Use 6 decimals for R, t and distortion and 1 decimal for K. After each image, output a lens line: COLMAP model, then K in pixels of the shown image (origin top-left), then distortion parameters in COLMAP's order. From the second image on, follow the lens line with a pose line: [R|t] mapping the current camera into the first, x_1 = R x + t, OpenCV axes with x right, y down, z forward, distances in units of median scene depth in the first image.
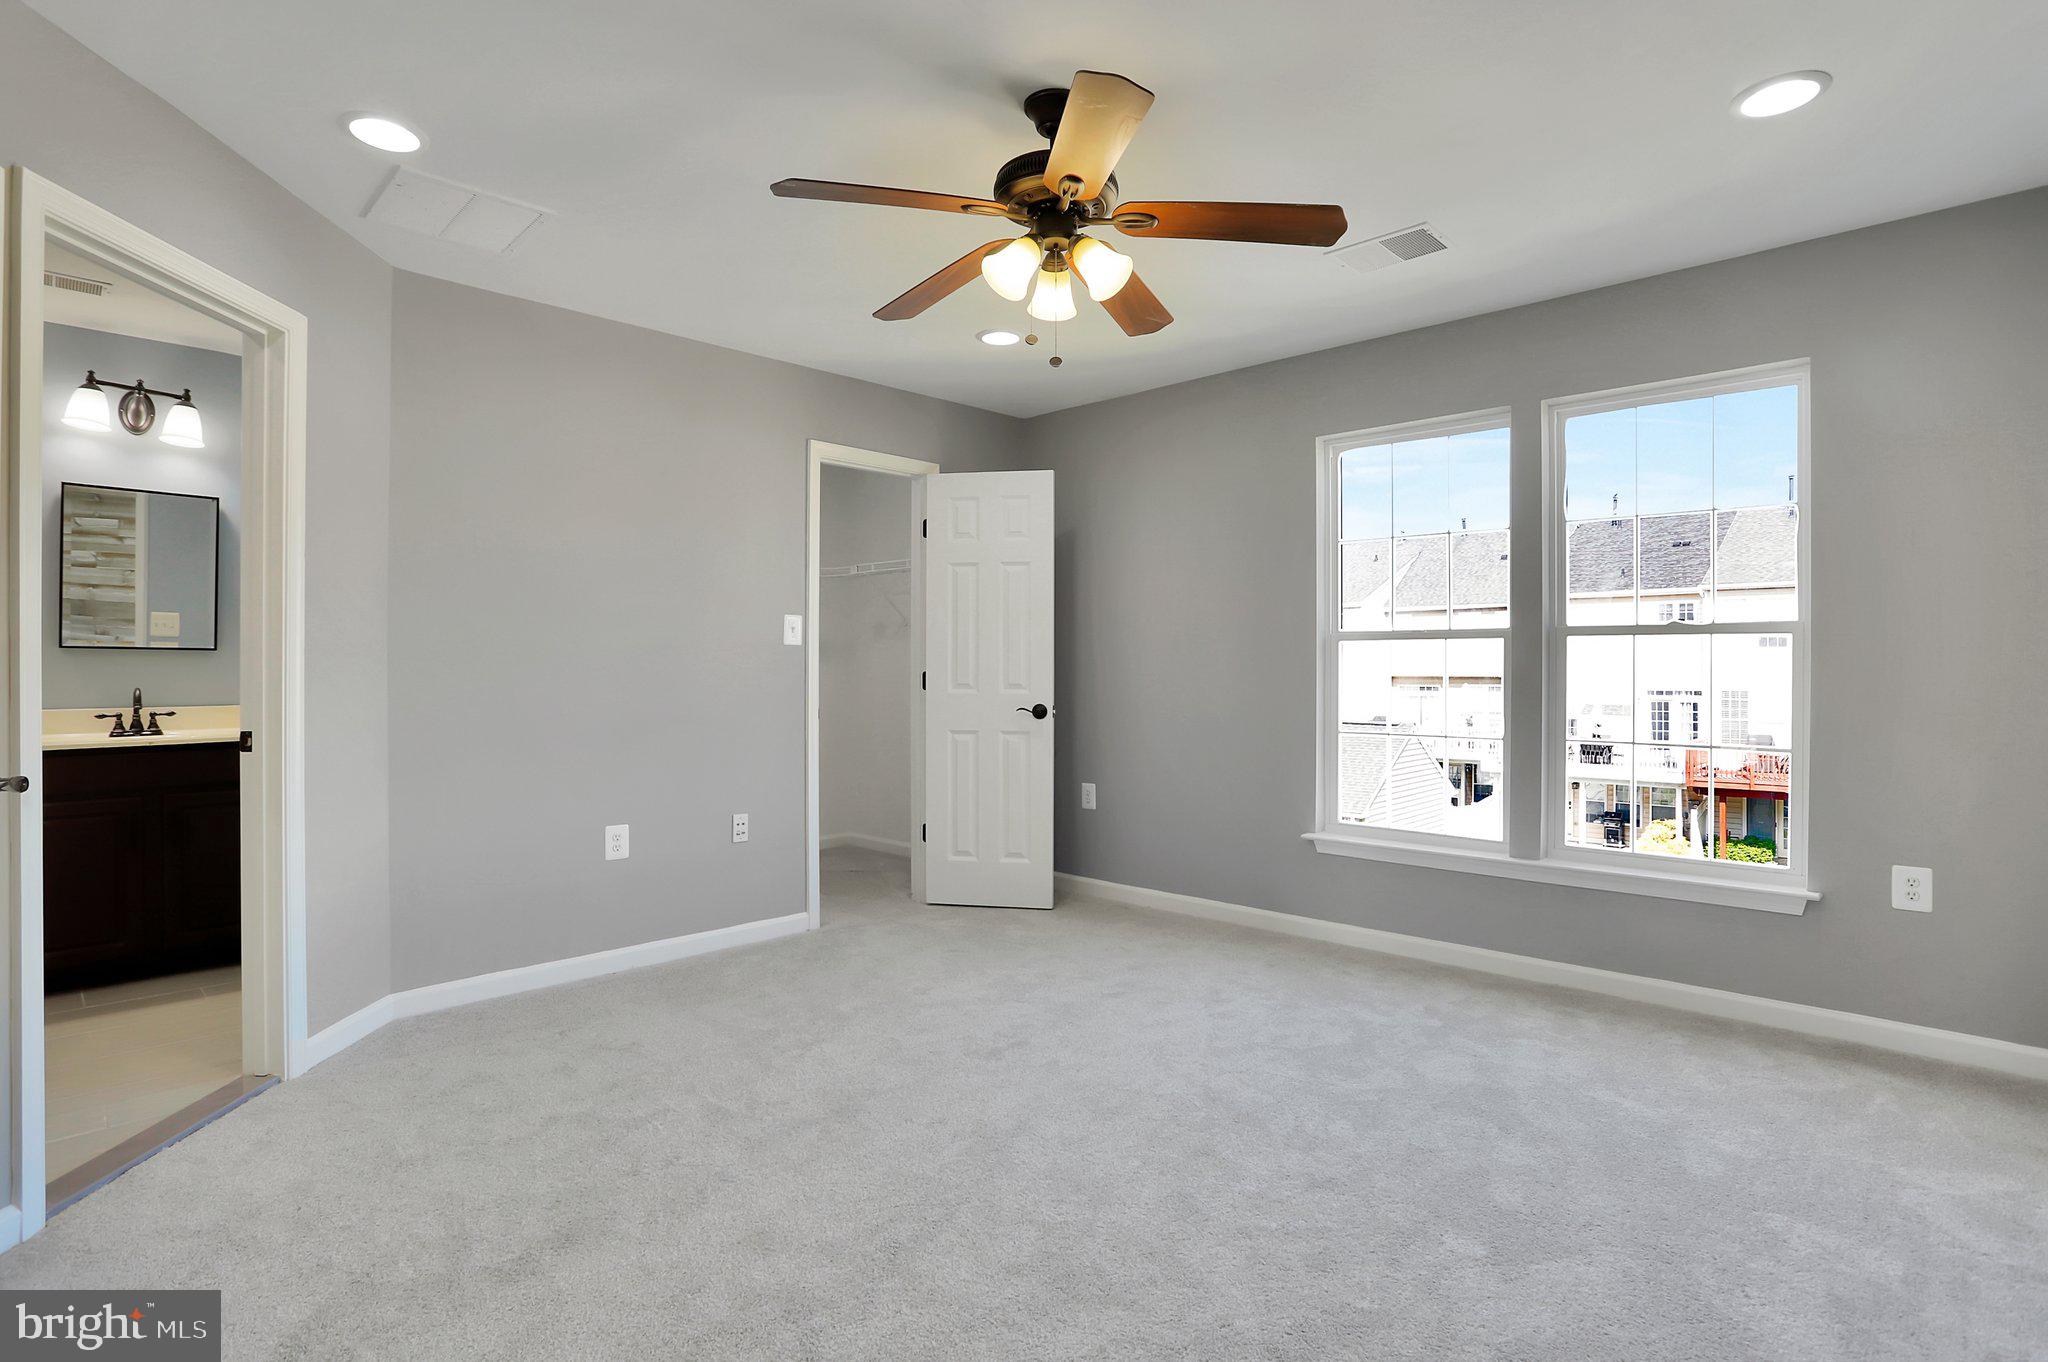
lens RADIAL K [[1007.4, 0, 1036.6], [0, 1007.4, 676.7], [0, 0, 1]] dist [-0.052654, 0.014250]
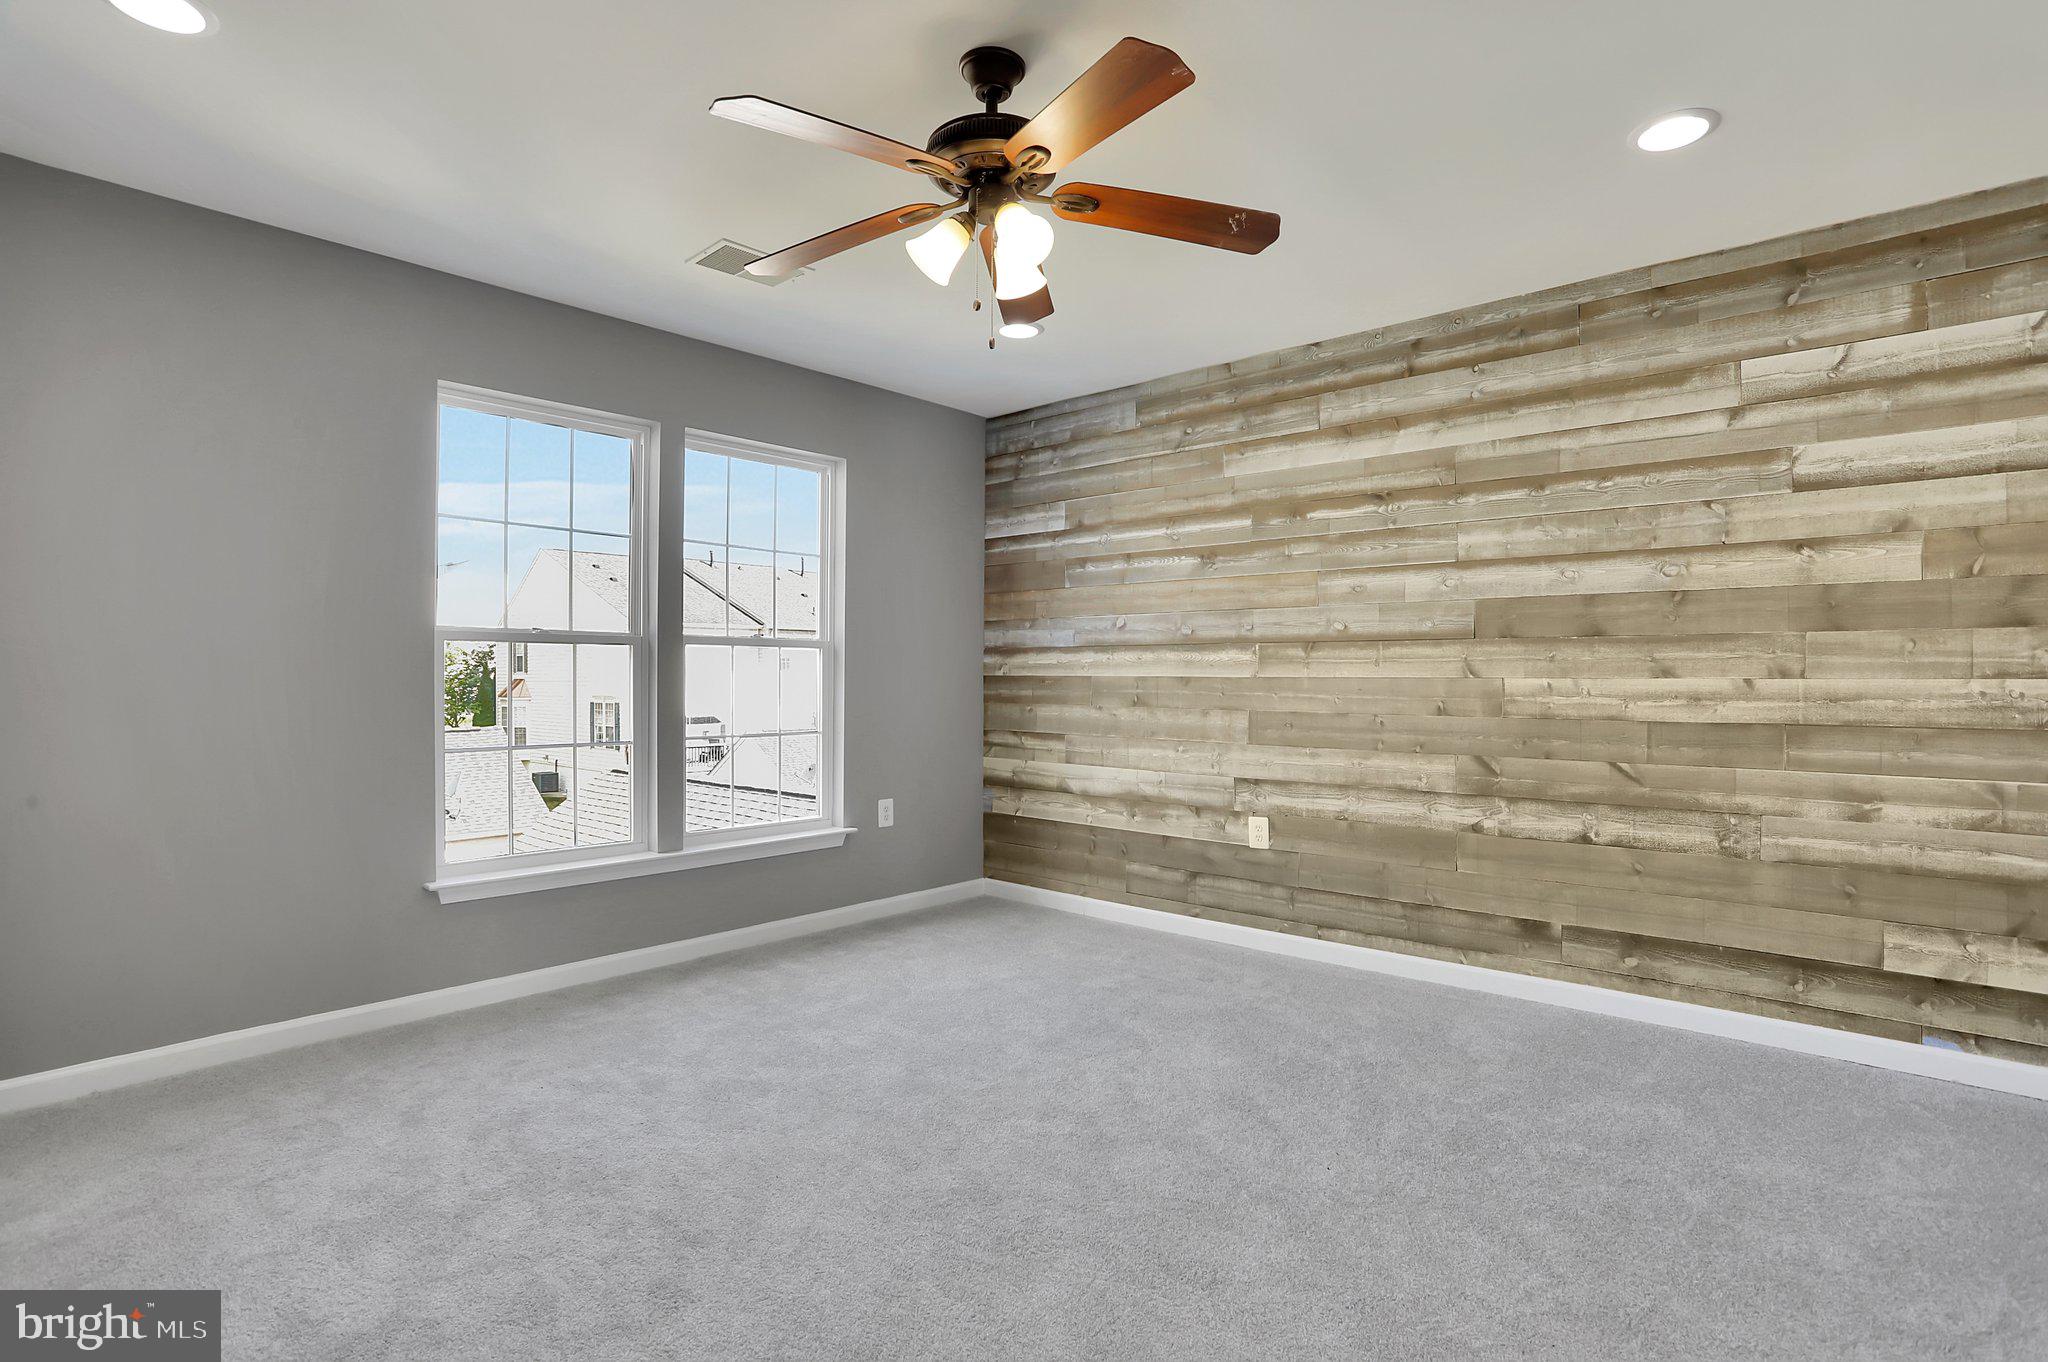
lens RADIAL K [[1007.4, 0, 1035.9], [0, 1007.4, 689.8], [0, 0, 1]] dist [-0.052654, 0.014250]
pose [[-0.044116, -0.009650, 0.998980, -0.604431], [0.000494, 0.999953, 0.009681, 0.000105], [-0.999026, 0.000920, -0.044109, 0.668061]]
